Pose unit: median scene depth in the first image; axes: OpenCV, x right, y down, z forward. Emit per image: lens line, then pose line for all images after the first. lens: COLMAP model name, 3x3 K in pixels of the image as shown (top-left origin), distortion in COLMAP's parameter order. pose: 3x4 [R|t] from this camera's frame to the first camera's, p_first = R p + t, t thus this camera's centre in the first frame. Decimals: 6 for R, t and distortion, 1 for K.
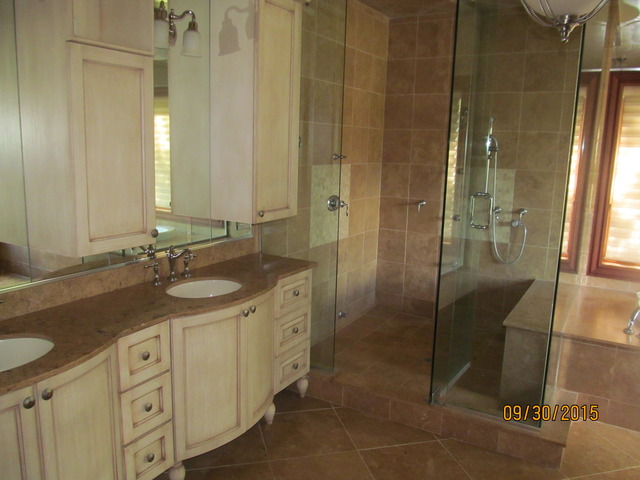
lens RADIAL K [[535.8, 0, 319.3], [0, 535.8, 238.7], [0, 0, 1]] dist [-0.064811, 0.033184]
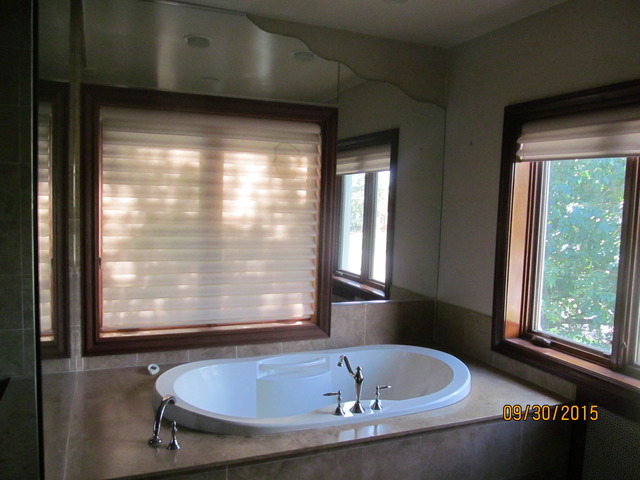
lens RADIAL K [[535.8, 0, 318.4], [0, 535.8, 237.8], [0, 0, 1]] dist [-0.064811, 0.033184]
pose [[0.613368, -0.081636, 0.785567, 0.149219], [0.133527, 0.991044, -0.001268, -0.052891], [-0.778428, 0.105673, 0.618775, 0.282219]]
